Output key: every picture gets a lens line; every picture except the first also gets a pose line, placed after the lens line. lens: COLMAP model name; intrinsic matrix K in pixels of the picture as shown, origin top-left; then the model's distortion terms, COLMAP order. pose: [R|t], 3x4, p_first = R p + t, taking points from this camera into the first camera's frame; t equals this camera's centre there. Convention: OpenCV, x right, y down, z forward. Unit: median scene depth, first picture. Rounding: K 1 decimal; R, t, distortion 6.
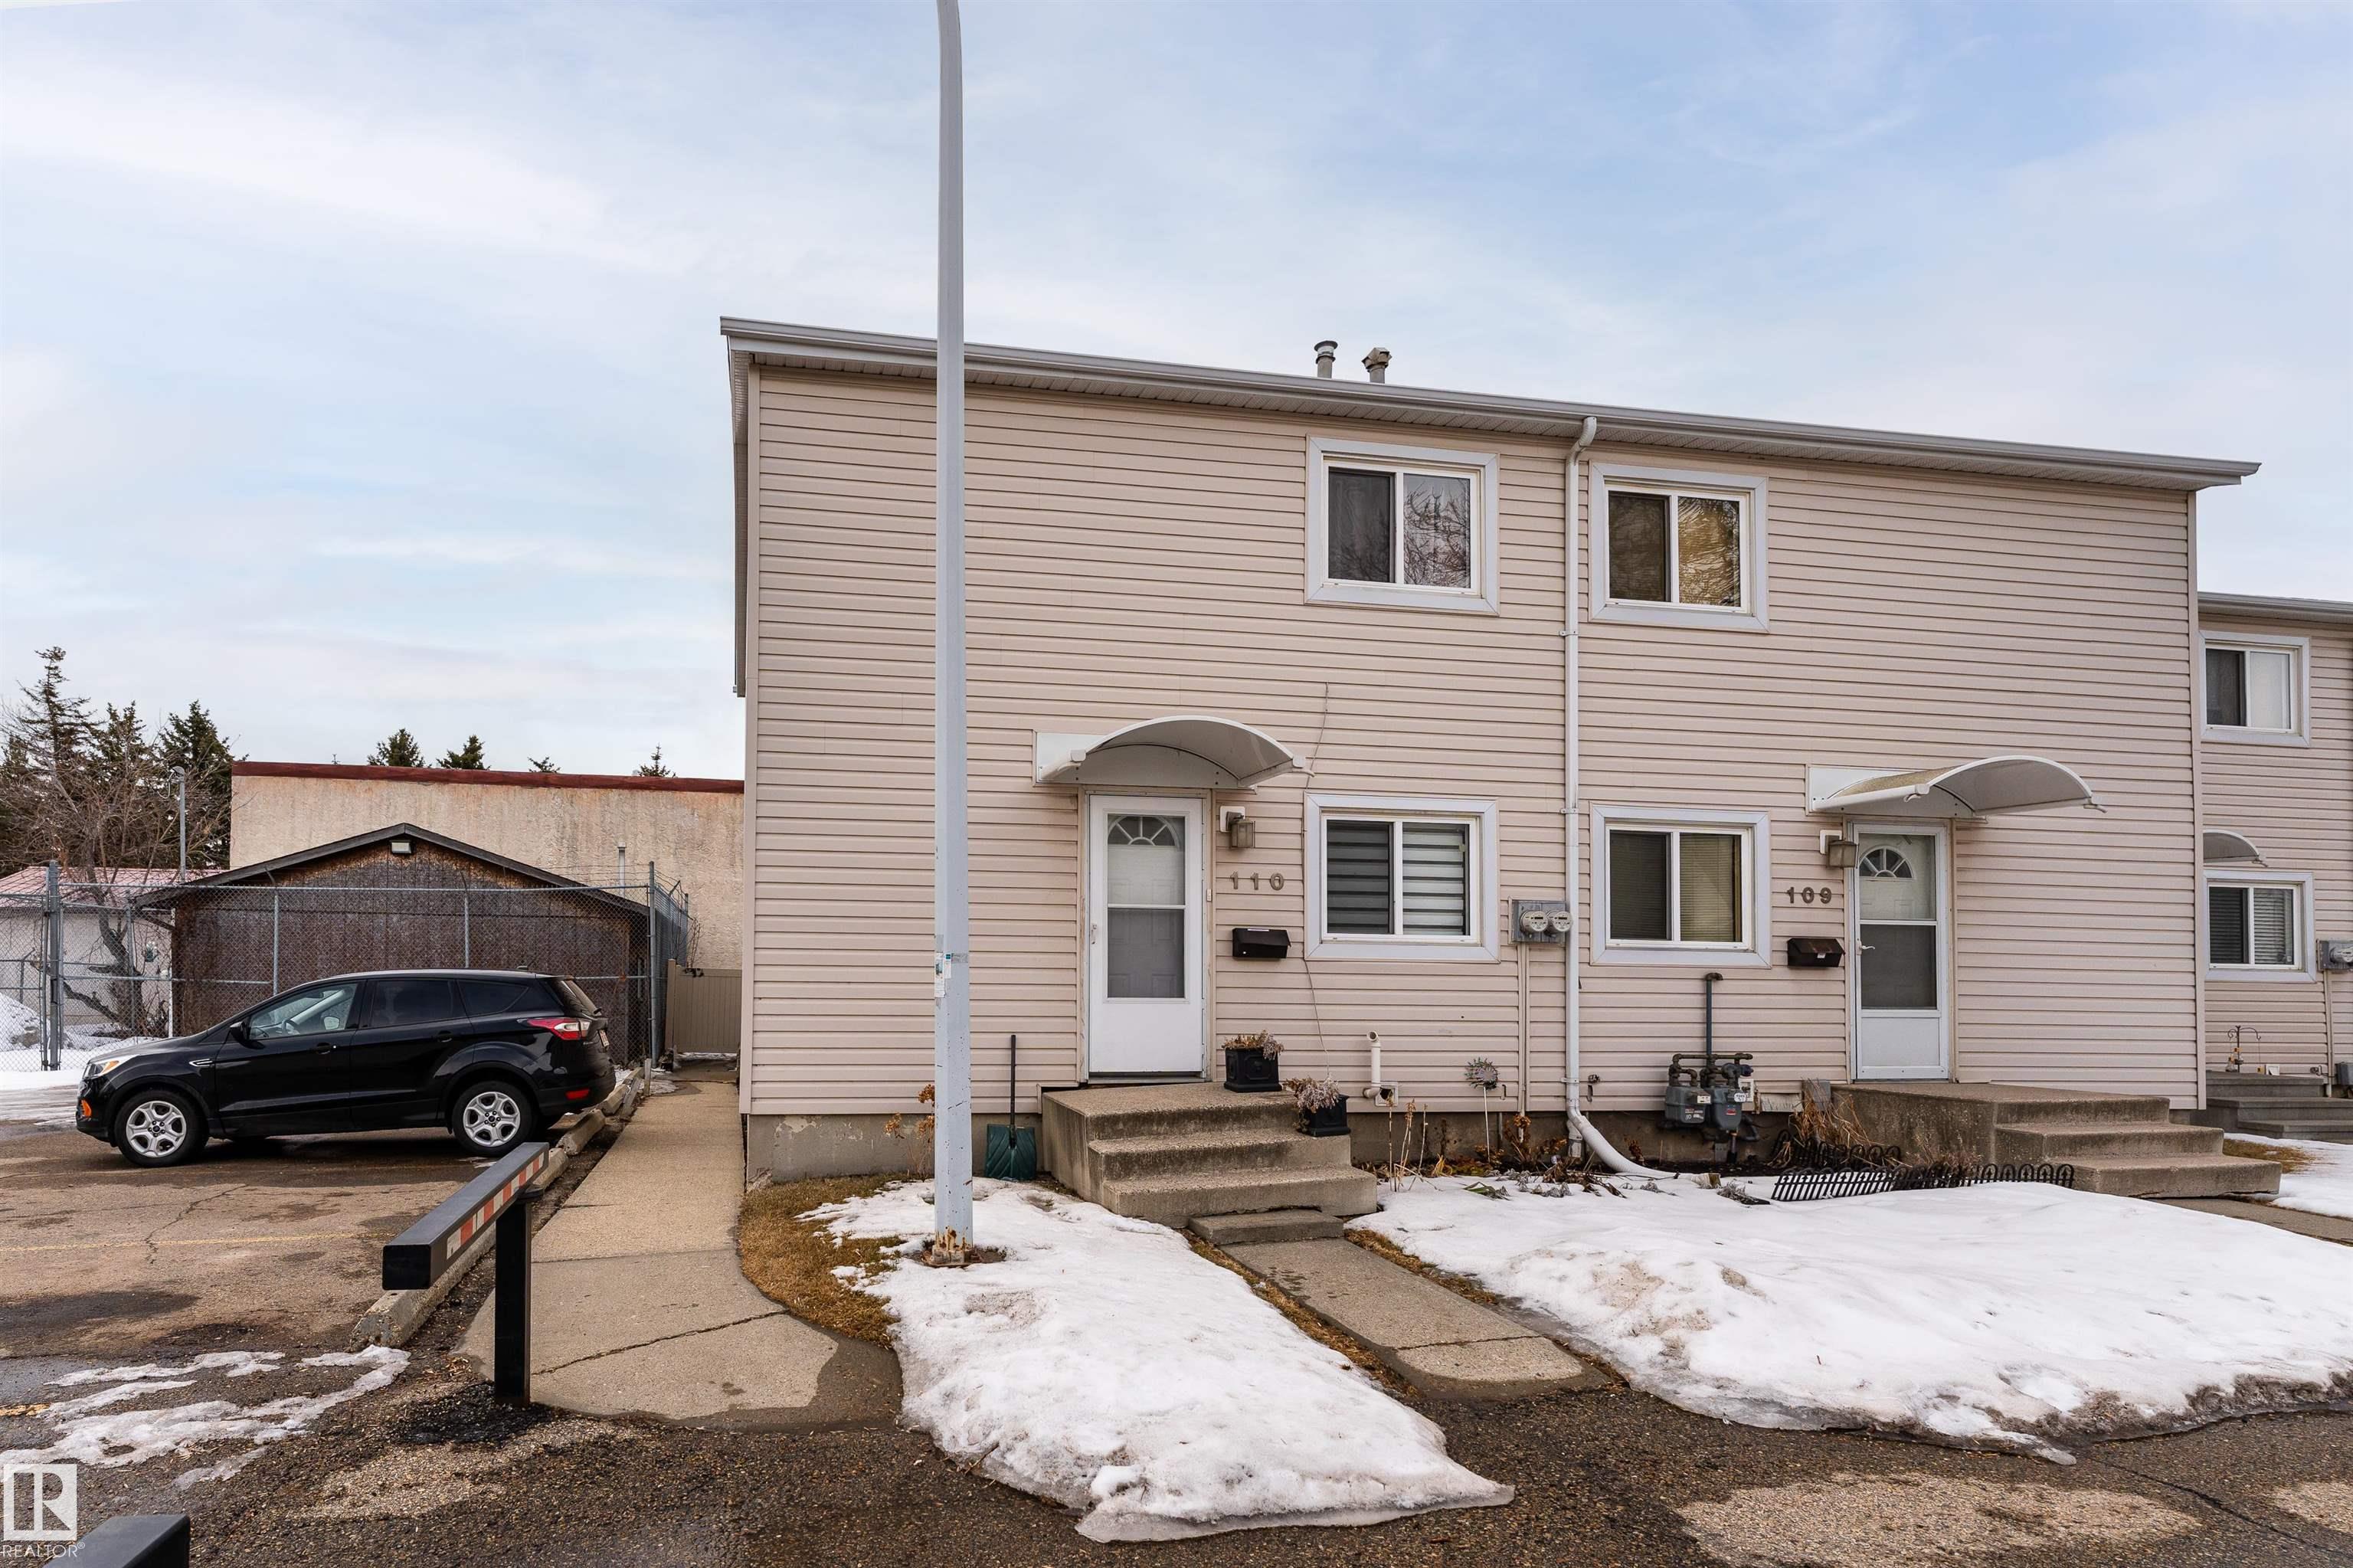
lens RADIAL K [[1022.8, 0, 1123.6], [0, 1022.8, 959.6], [0, 0, 1]] dist [0.000403, 0.000288]
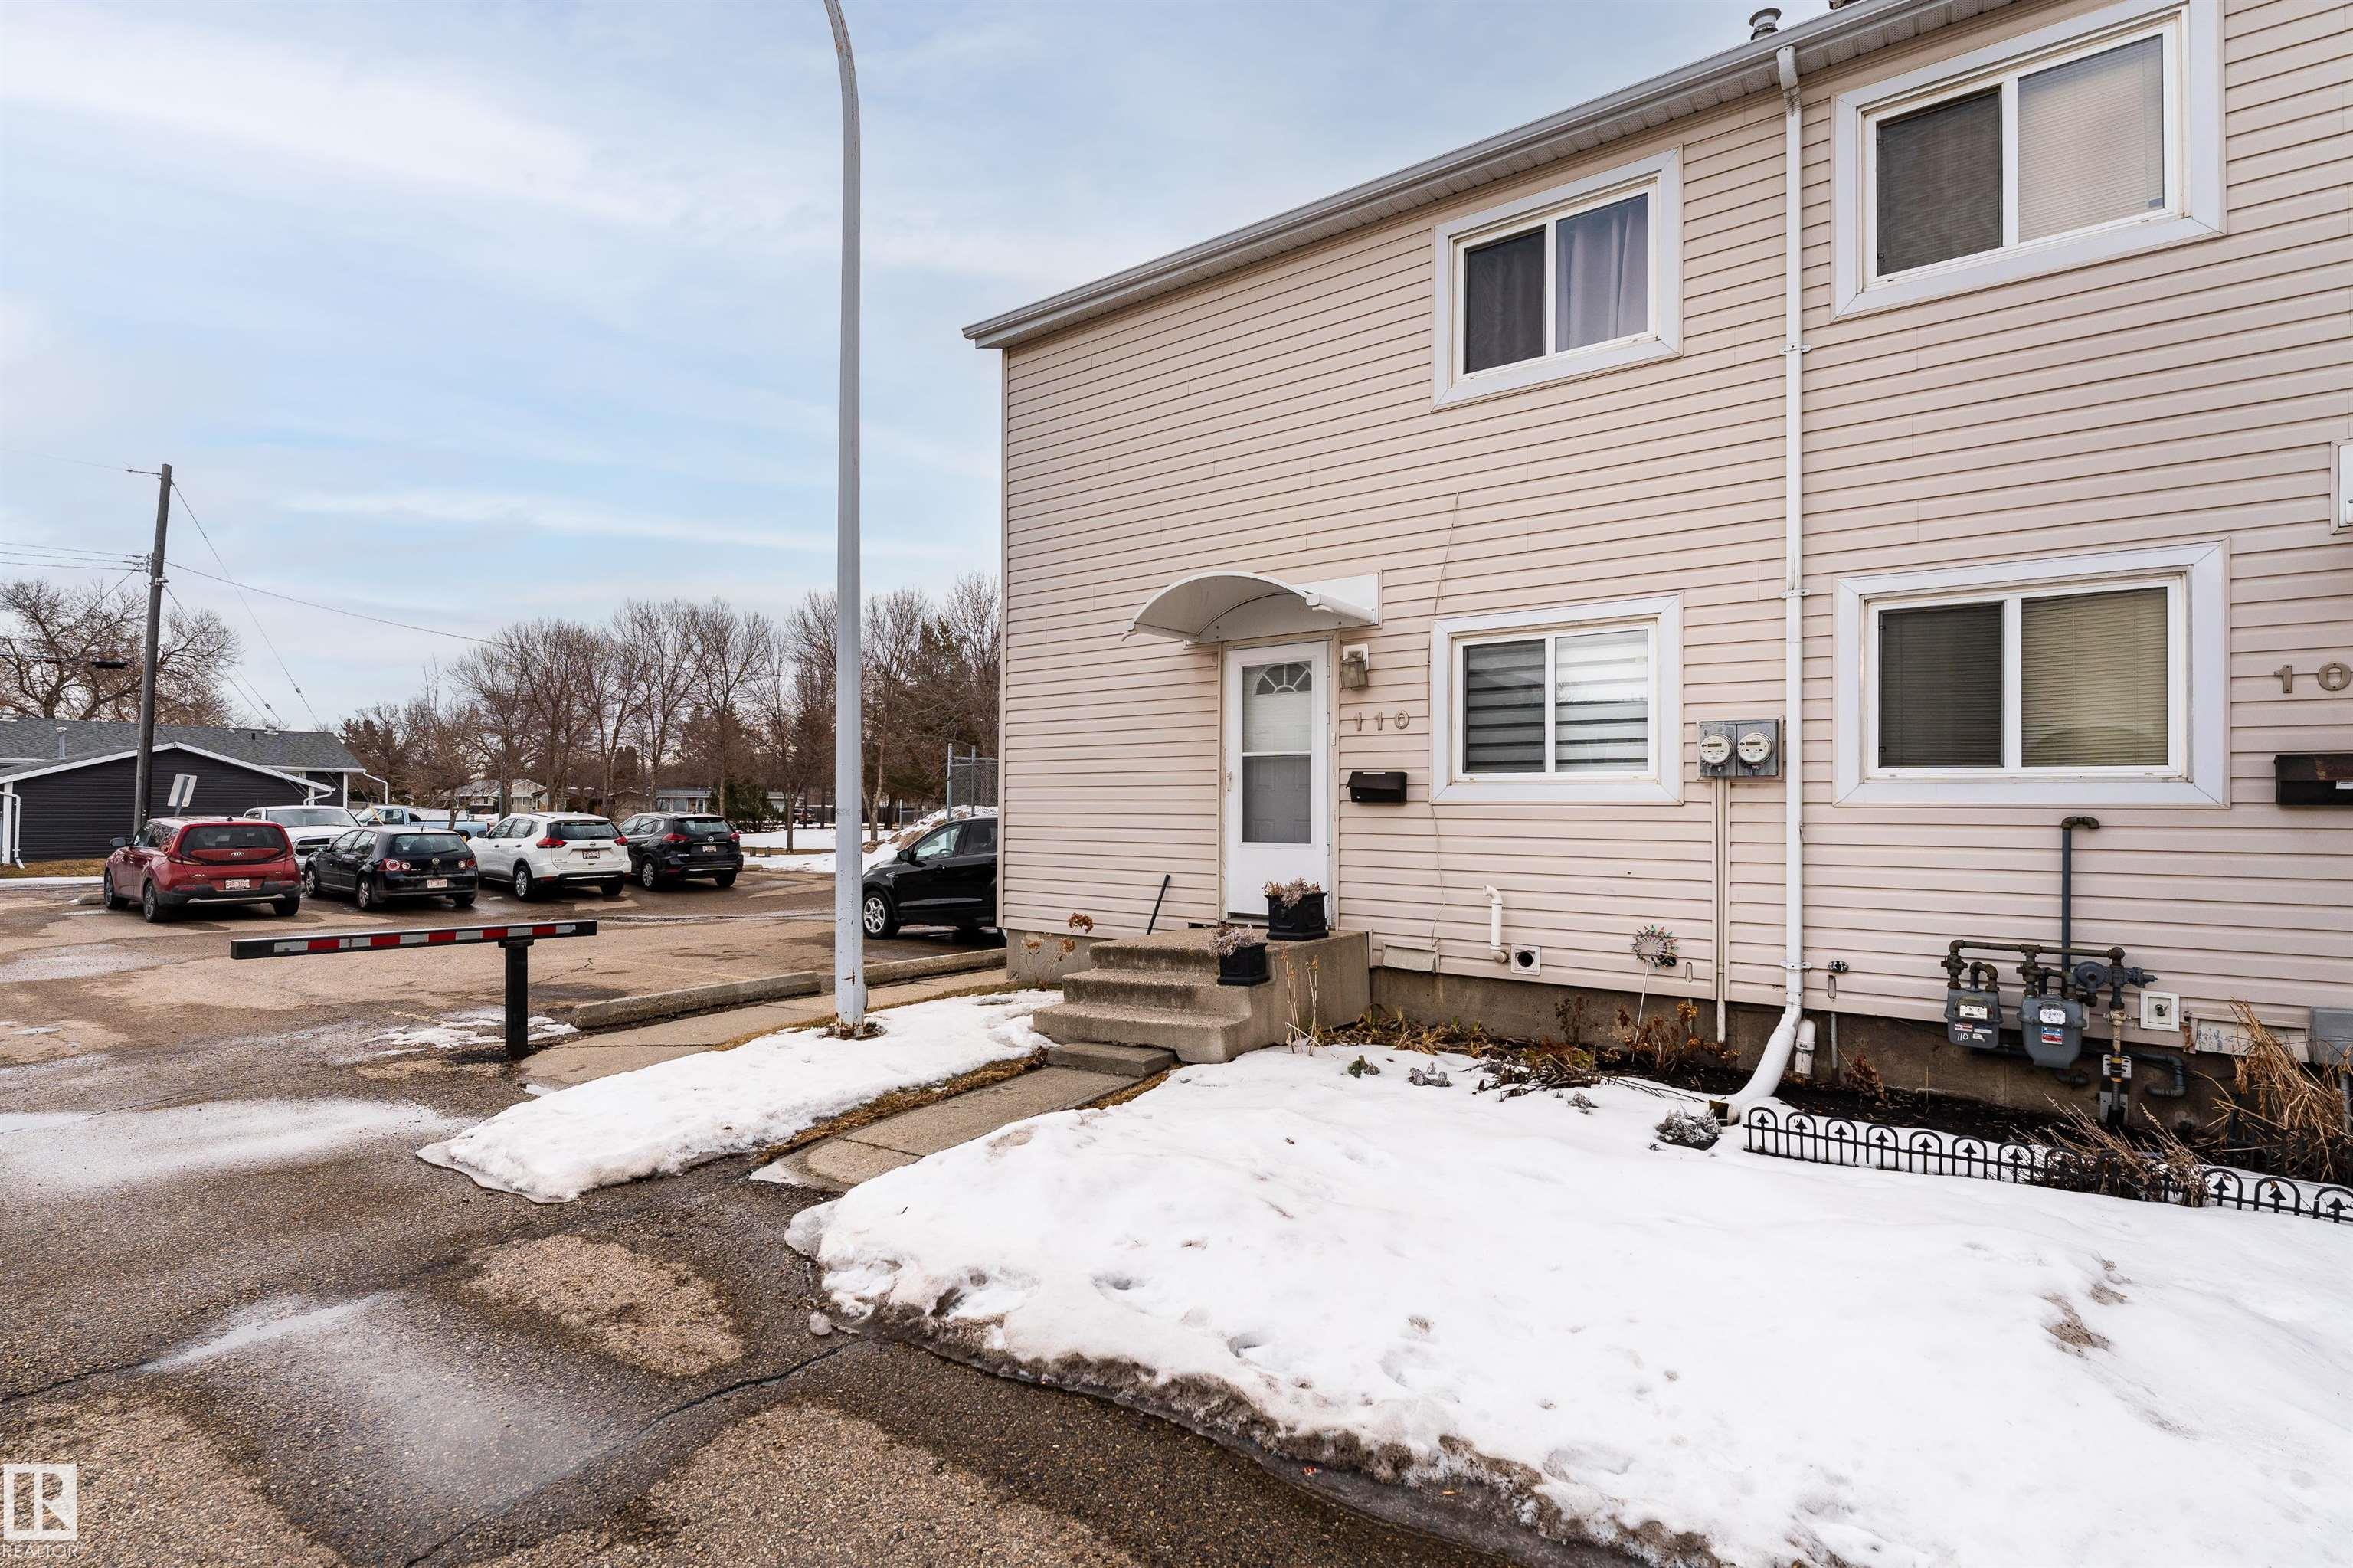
lens RADIAL K [[1022.8, 0, 1171.8], [0, 1022.8, 800.3], [0, 0, 1]] dist [0.000403, 0.000288]
pose [[0.735769, -0.013155, -0.677105, 0.615650], [0.014320, 0.999890, -0.003866, -0.002613], [0.677082, -0.006852, 0.735876, 0.171942]]
